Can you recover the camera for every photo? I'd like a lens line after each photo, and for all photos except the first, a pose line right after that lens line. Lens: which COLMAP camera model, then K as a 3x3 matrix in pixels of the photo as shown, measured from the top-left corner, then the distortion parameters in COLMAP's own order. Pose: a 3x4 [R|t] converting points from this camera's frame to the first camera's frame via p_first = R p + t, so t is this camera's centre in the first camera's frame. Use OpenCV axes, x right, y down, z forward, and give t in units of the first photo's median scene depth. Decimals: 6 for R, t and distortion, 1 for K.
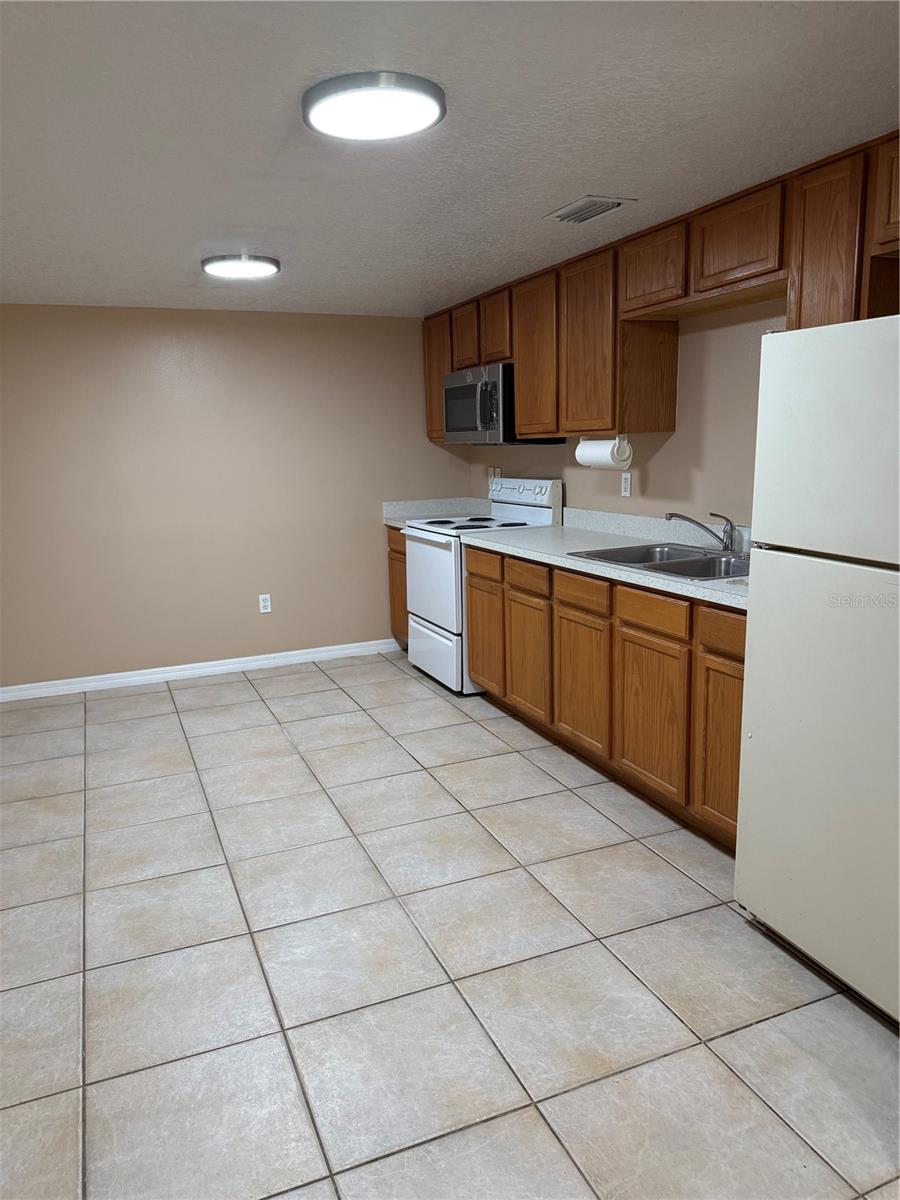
lens RADIAL K [[834.6, 0, 456.9], [0, 834.6, 602.2], [0, 0, 1]] dist [0.042089, -0.043810]
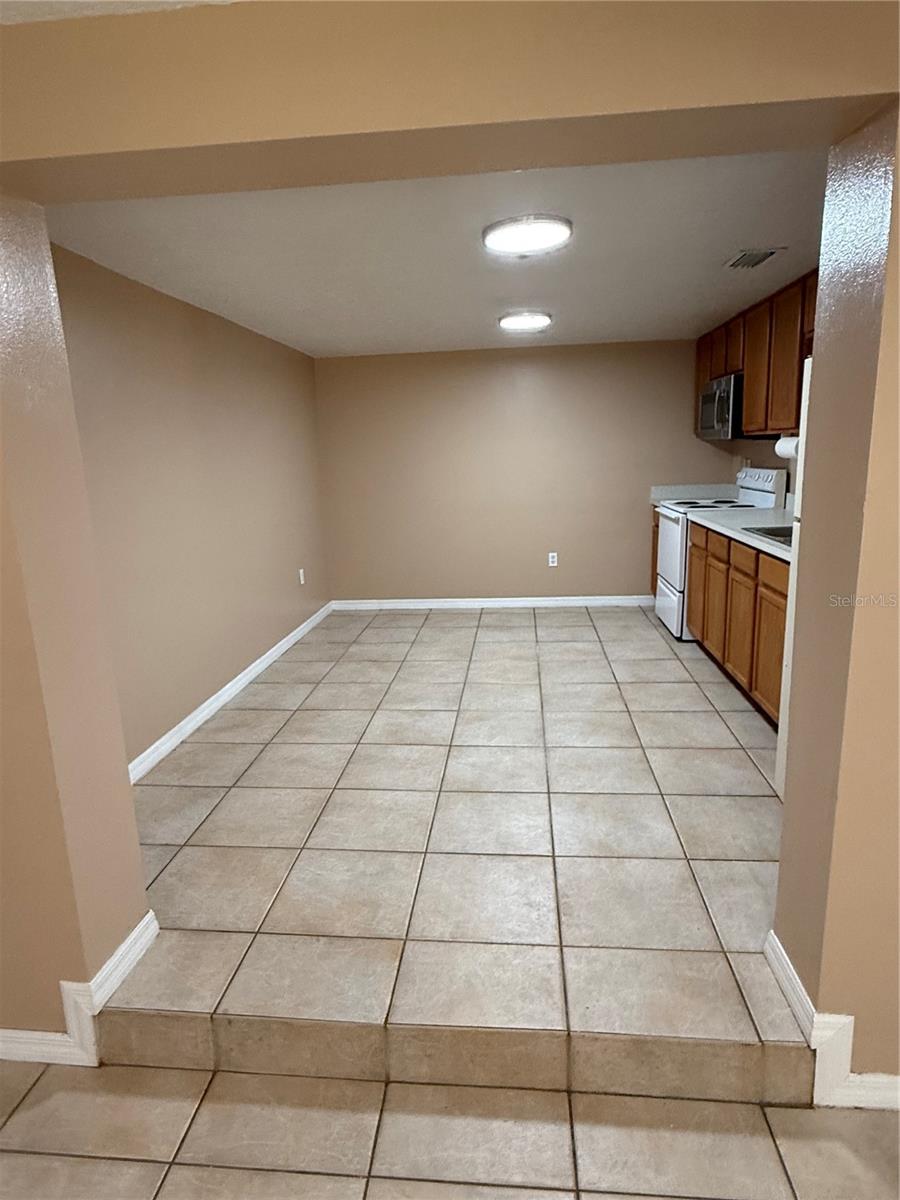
lens RADIAL K [[713.5, 0, 450.6], [0, 713.5, 591.3], [0, 0, 1]] dist [0.020152, -0.005589]
pose [[0.879084, 0.092831, -0.467540, 0.245831], [-0.082113, 0.995682, 0.043303, 0.024147], [0.469541, 0.000324, 0.882910, -0.143702]]
